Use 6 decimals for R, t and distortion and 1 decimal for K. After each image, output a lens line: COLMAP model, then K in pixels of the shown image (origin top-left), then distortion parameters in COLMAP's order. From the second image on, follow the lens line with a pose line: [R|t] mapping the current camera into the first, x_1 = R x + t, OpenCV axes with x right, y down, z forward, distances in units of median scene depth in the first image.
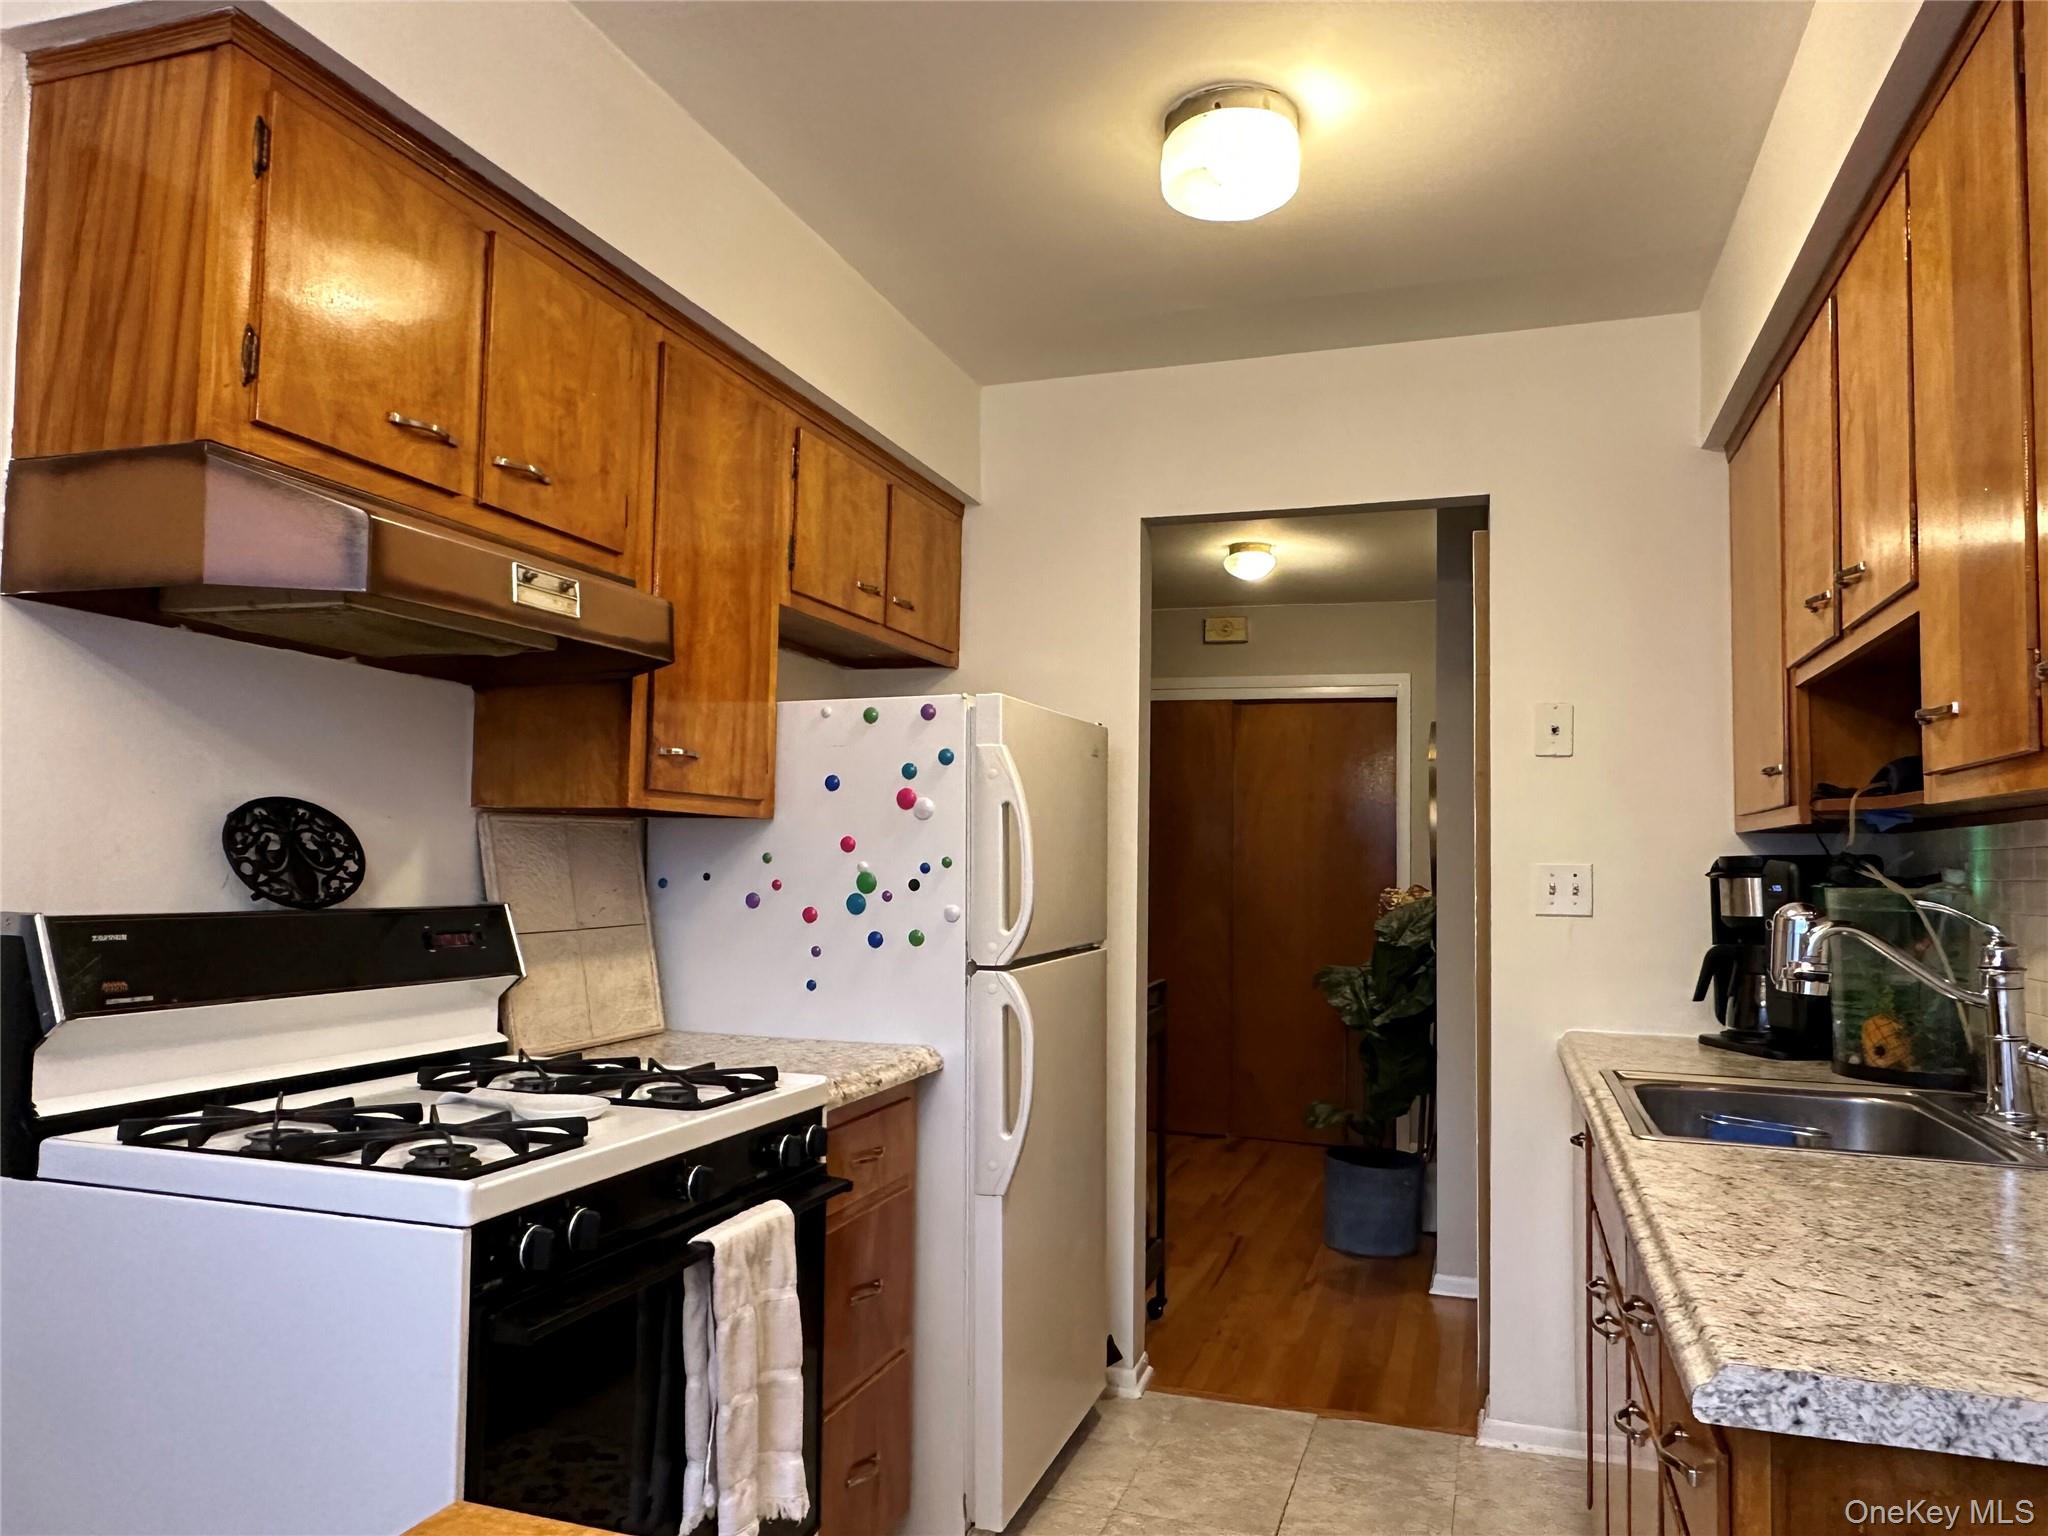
lens RADIAL K [[1393.9, 0, 1020.1], [0, 1393.9, 791.0], [0, 0, 1]] dist [0.003690, 0.001539]
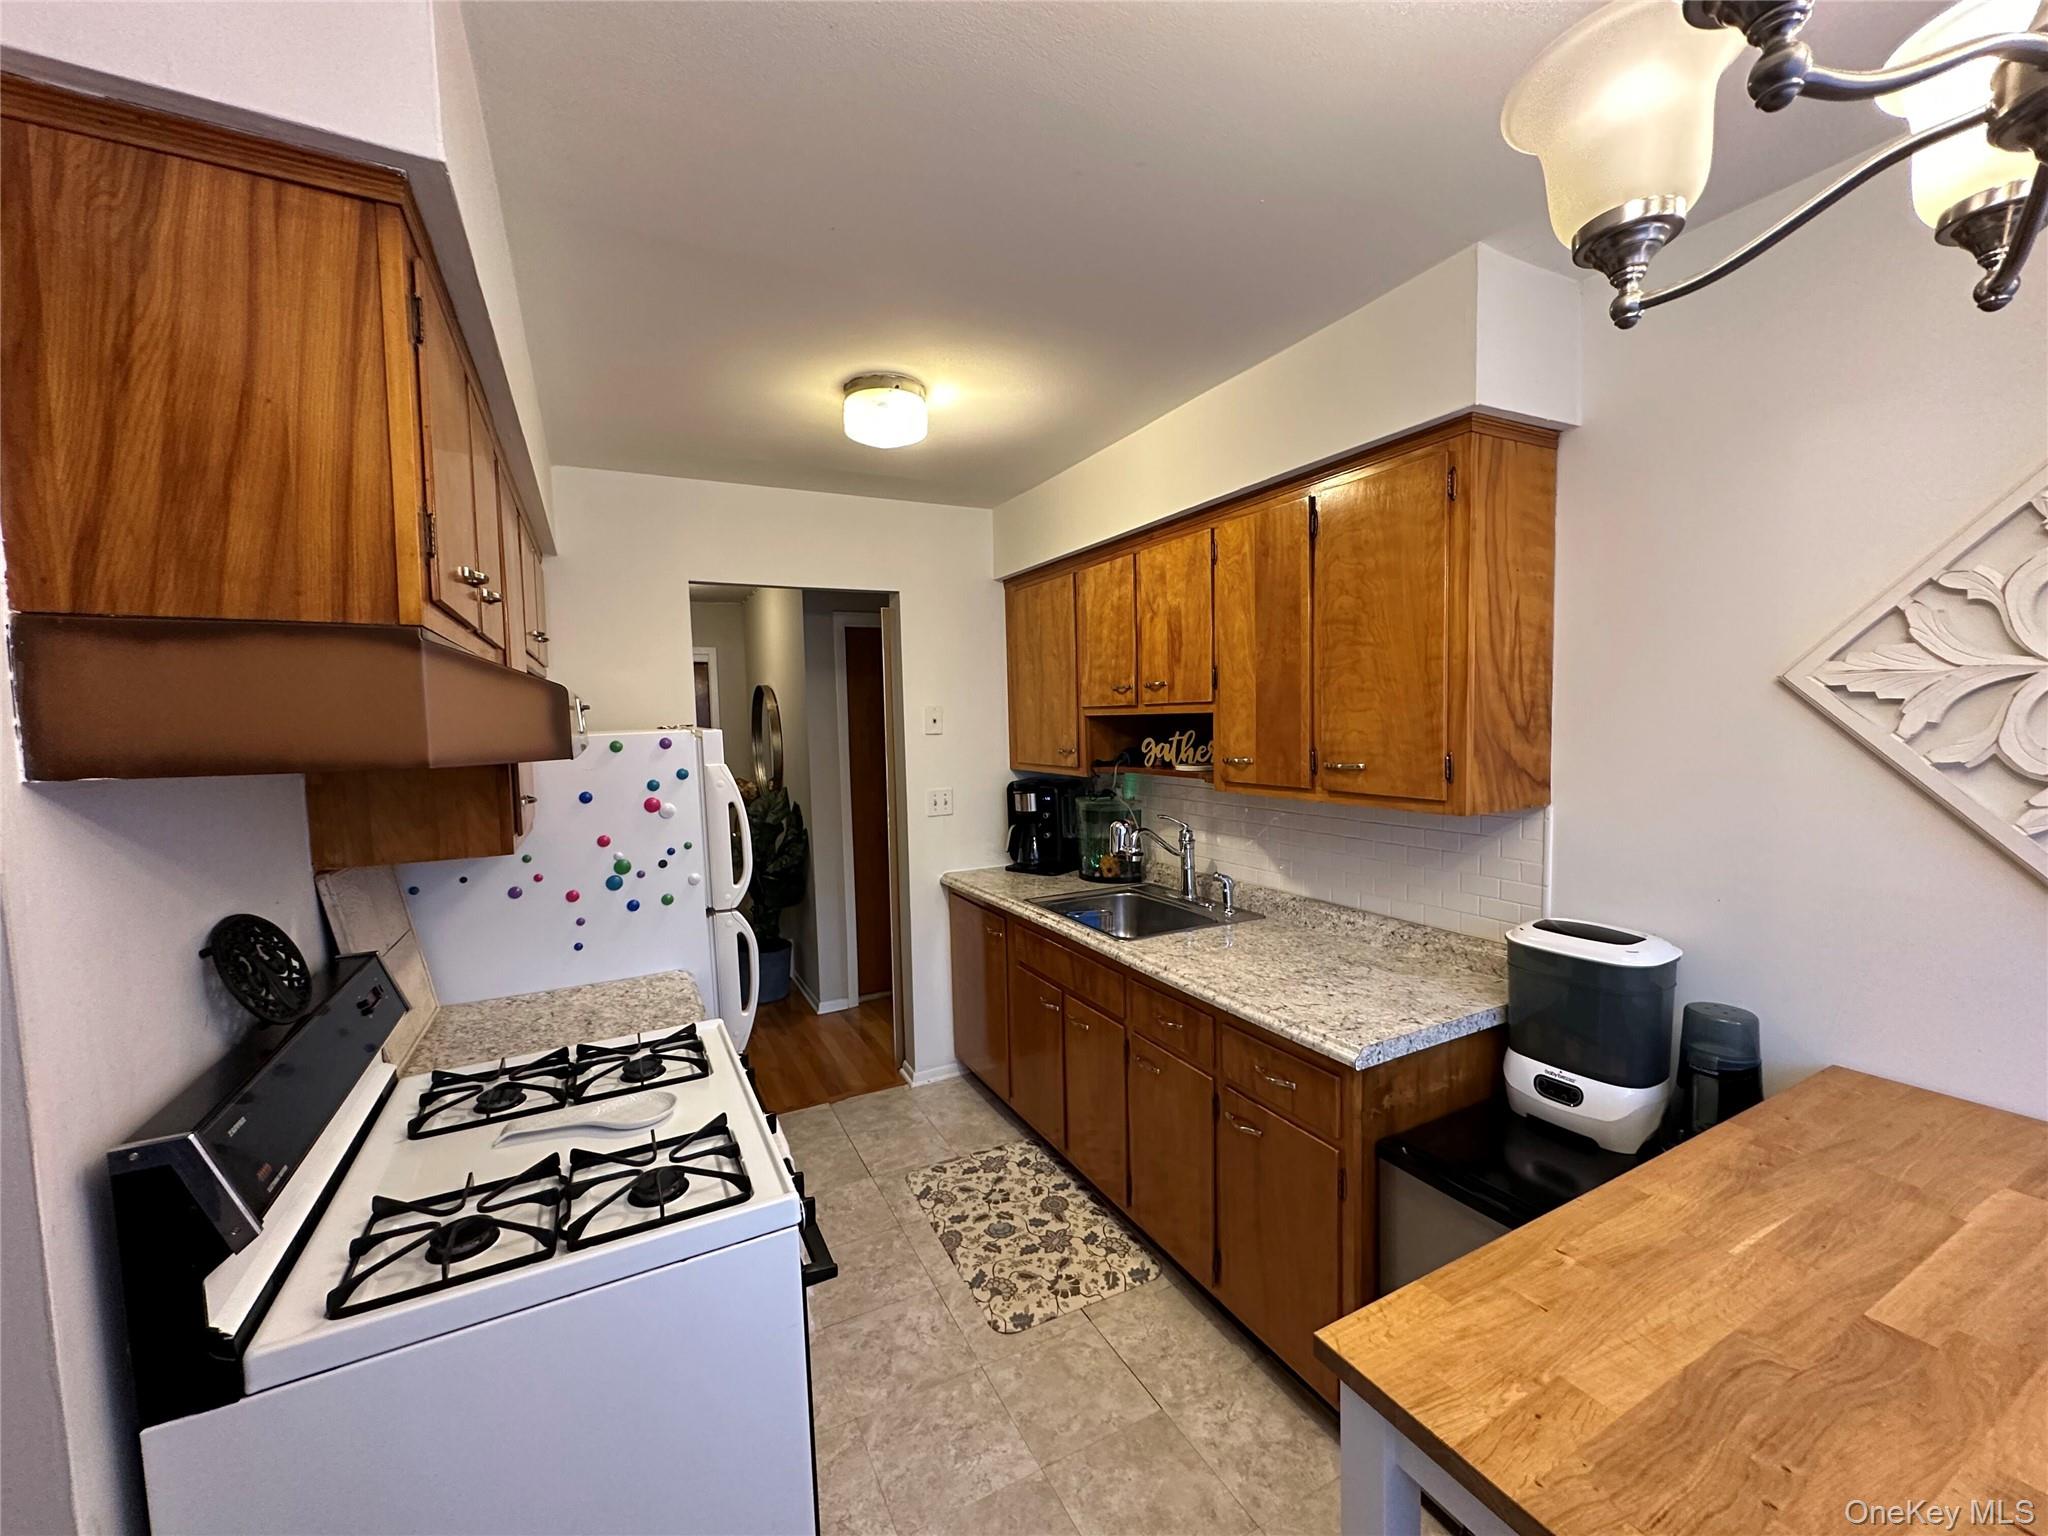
lens RADIAL K [[814.8, 0, 1024.9], [0, 814.8, 771.8], [0, 0, 1]] dist [-0.004823, 0.000896]
pose [[0.689134, -0.083031, 0.719861, -0.416590], [-0.001377, 0.993262, 0.115885, -0.125408], [-0.724633, -0.080851, 0.684376, 0.160610]]
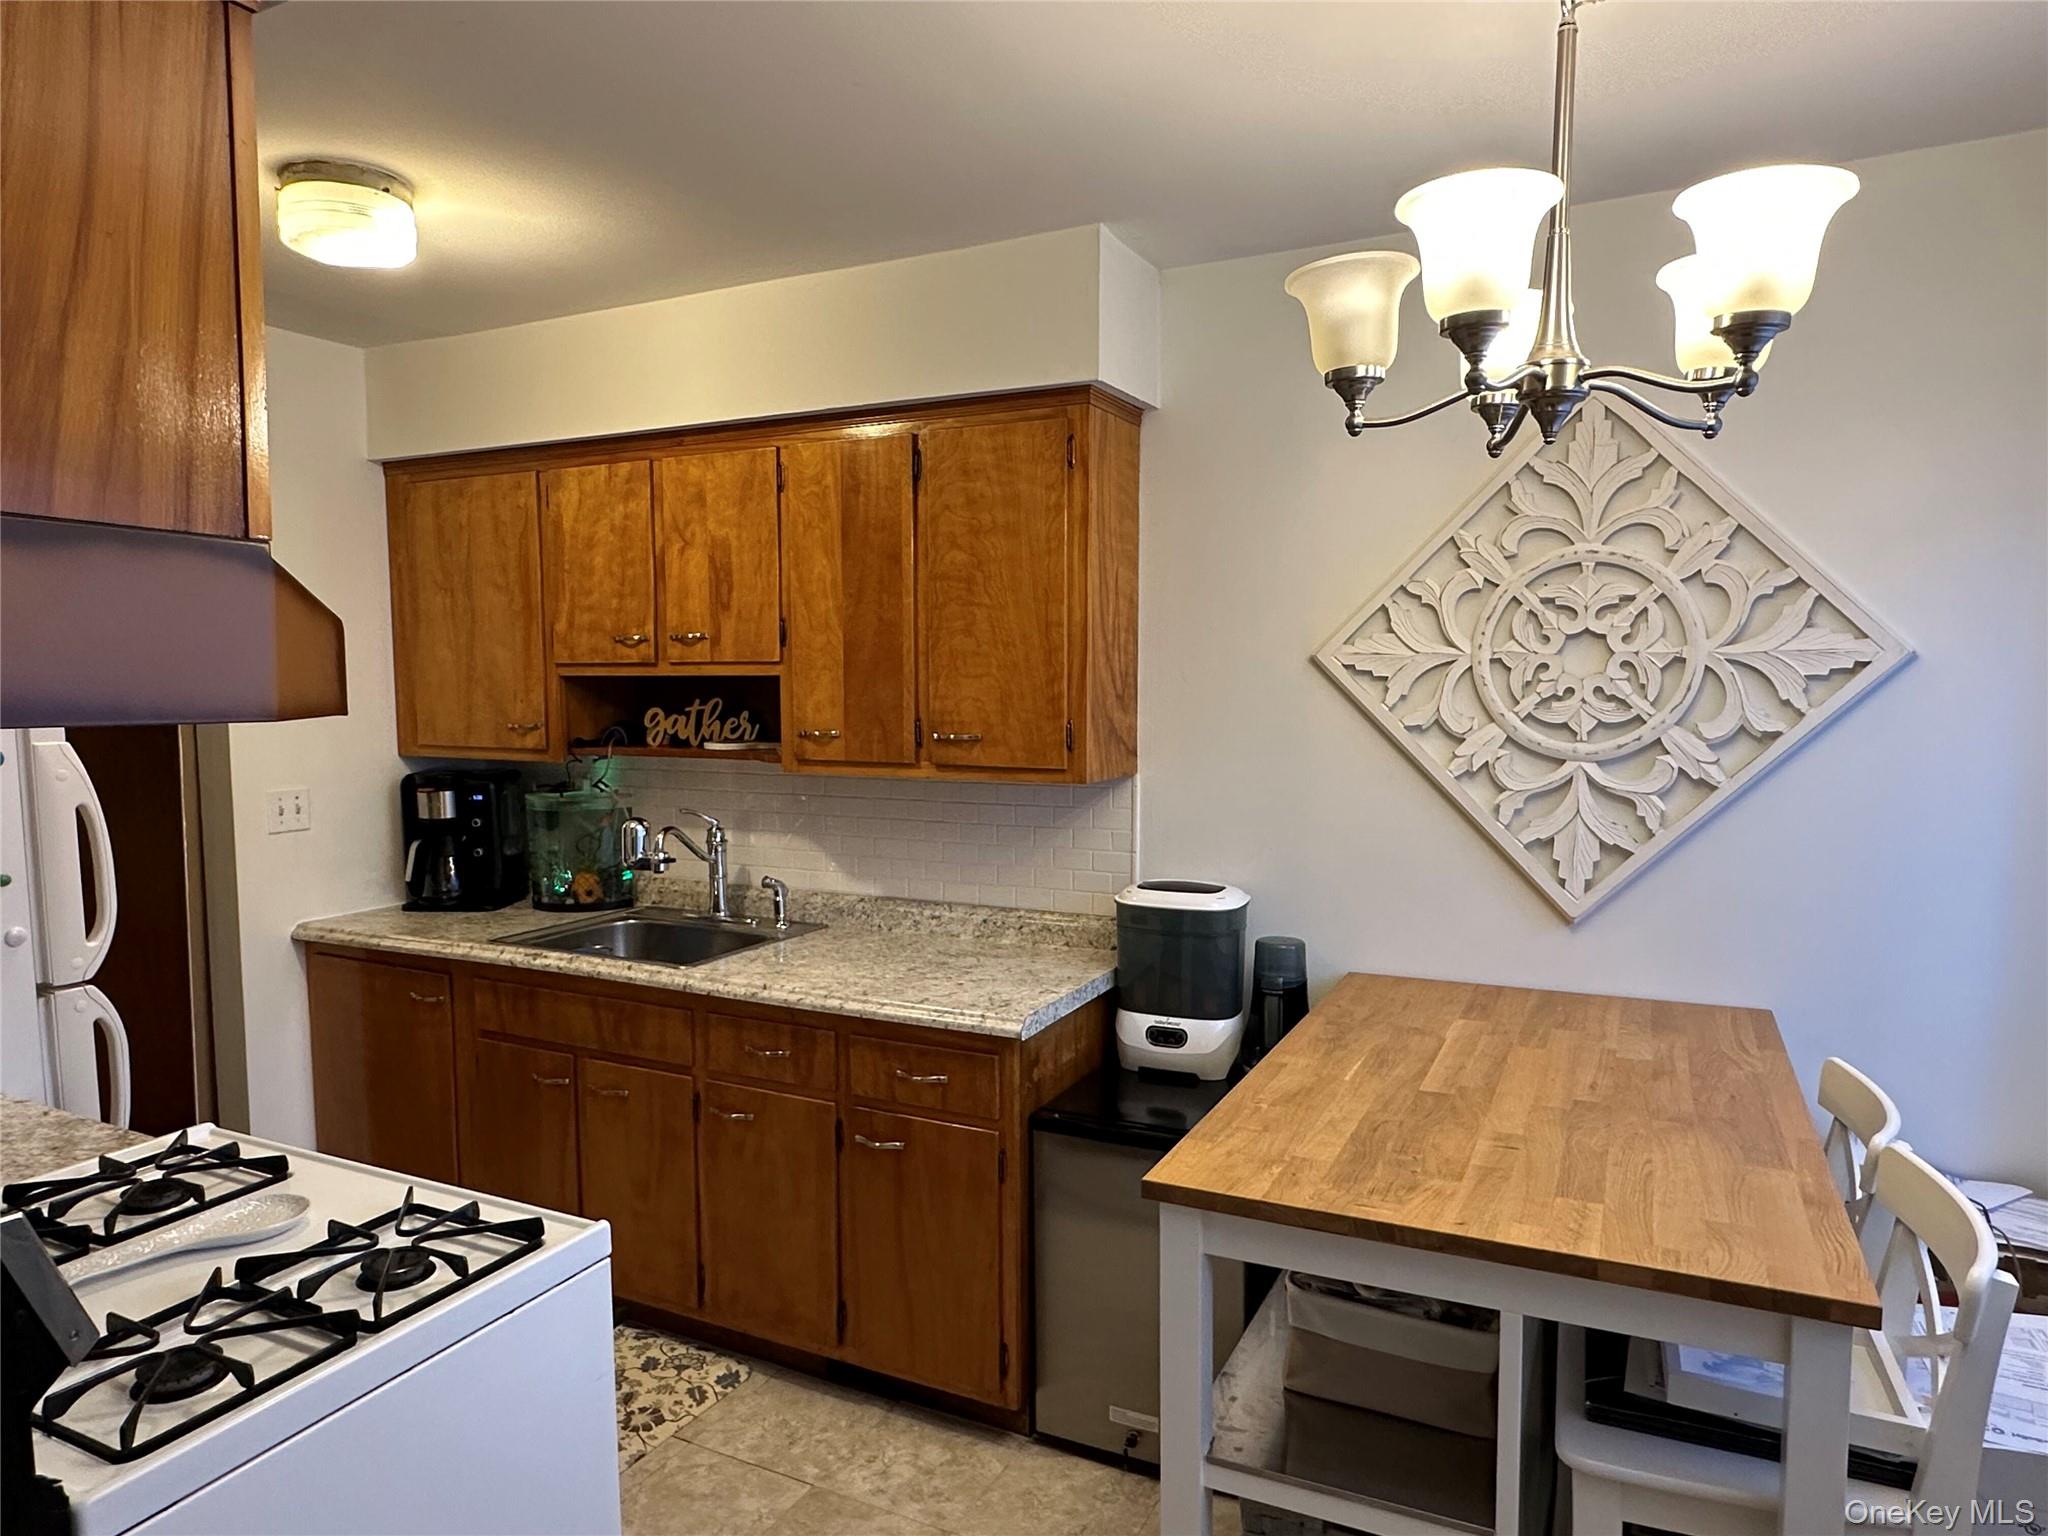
lens RADIAL K [[1267.2, 0, 1017.5], [0, 1267.2, 790.1], [0, 0, 1]] dist [-0.004079, -0.001600]
pose [[0.130905, -0.107346, 0.985566, -0.733950], [-0.047978, 0.992270, 0.114449, -0.124260], [-0.990233, -0.062267, 0.124743, 0.278940]]
